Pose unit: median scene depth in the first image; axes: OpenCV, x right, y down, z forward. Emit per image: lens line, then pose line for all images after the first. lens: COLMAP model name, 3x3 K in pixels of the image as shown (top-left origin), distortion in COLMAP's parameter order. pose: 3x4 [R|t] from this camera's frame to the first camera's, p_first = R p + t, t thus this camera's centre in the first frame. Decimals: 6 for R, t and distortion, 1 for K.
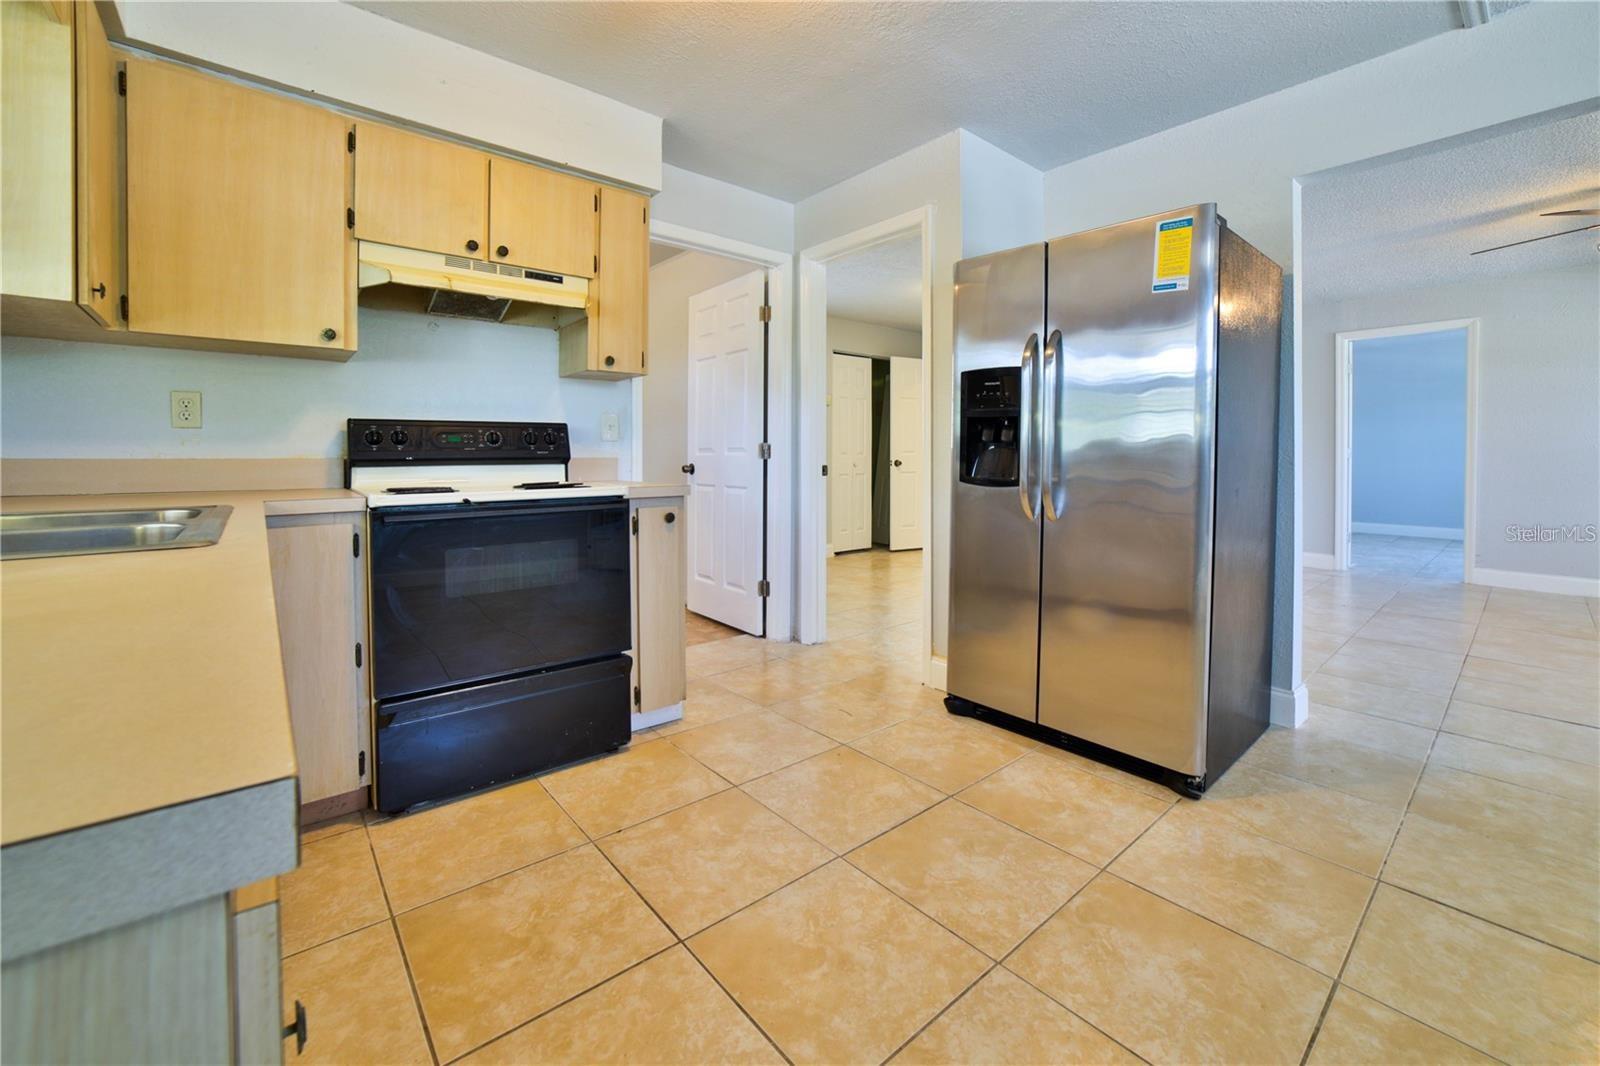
lens RADIAL K [[656.3, 0, 791.6], [0, 656.3, 466.9], [0, 0, 1]] dist [-0.045587, 0.017739]
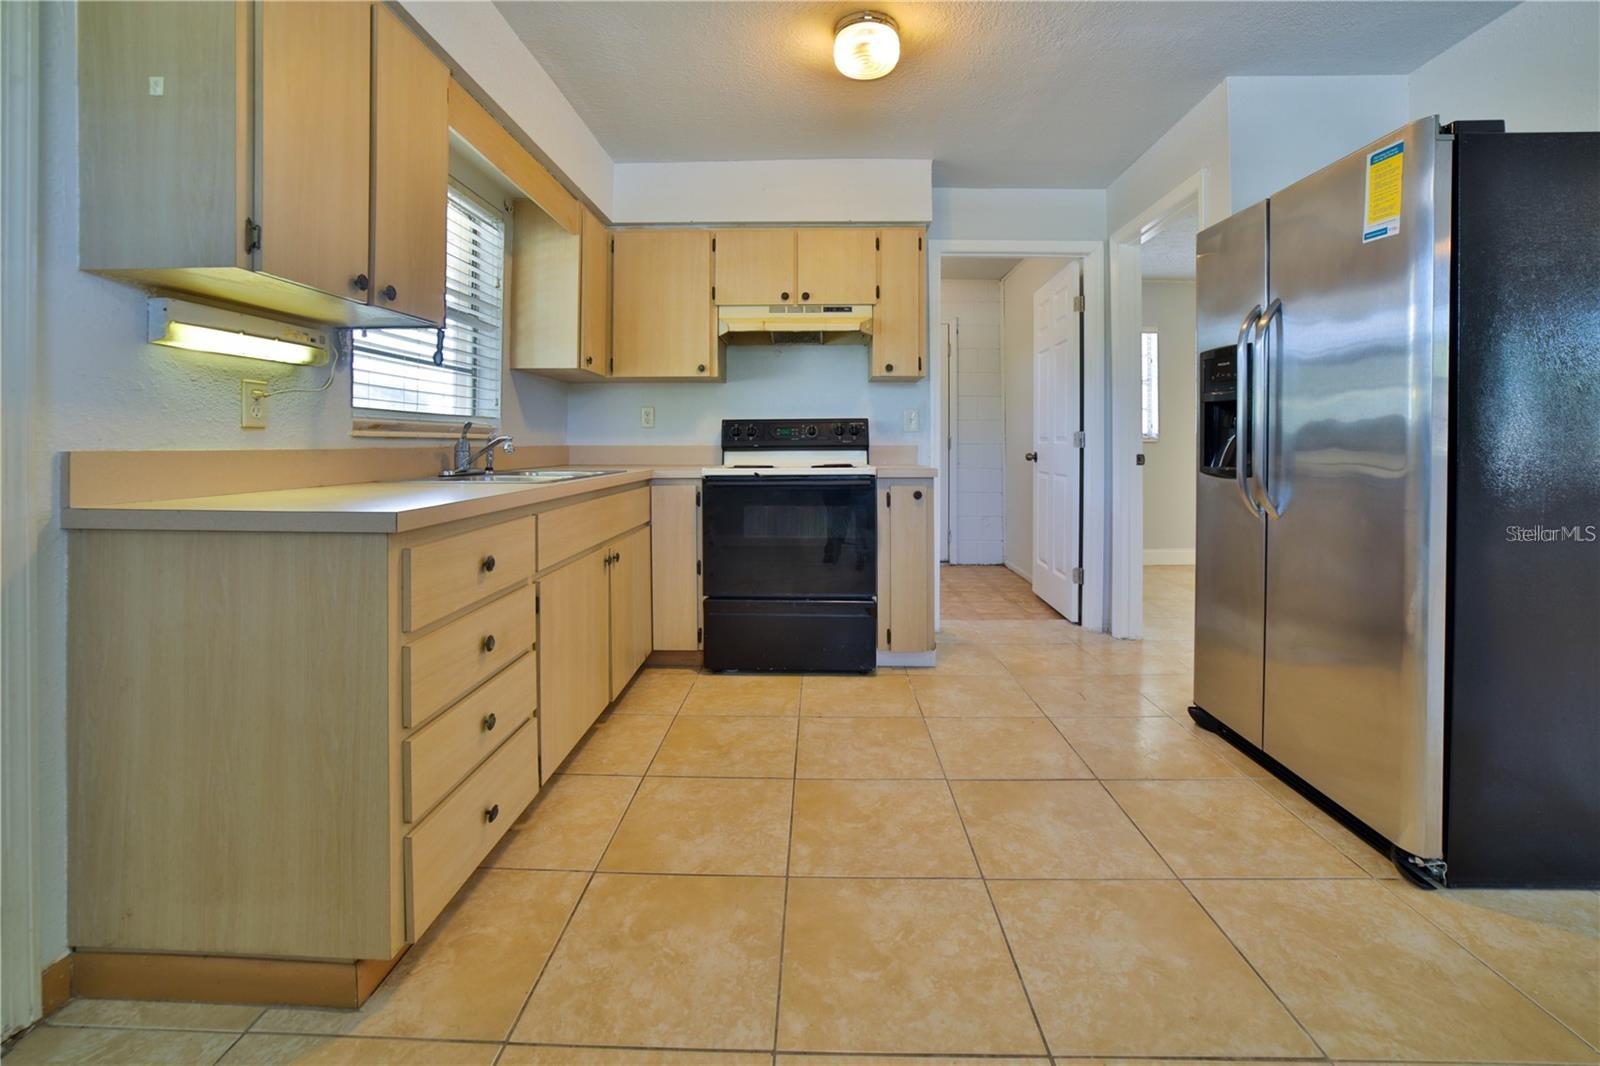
lens RADIAL K [[664.0, 0, 805.9], [0, 664.0, 450.8], [0, 0, 1]] dist [-0.047384, 0.018970]
pose [[0.753915, 0.005303, -0.656950, 0.503748], [-0.010745, 0.999933, -0.004259, 0.003655], [0.656884, 0.010270, 0.753922, -0.065148]]
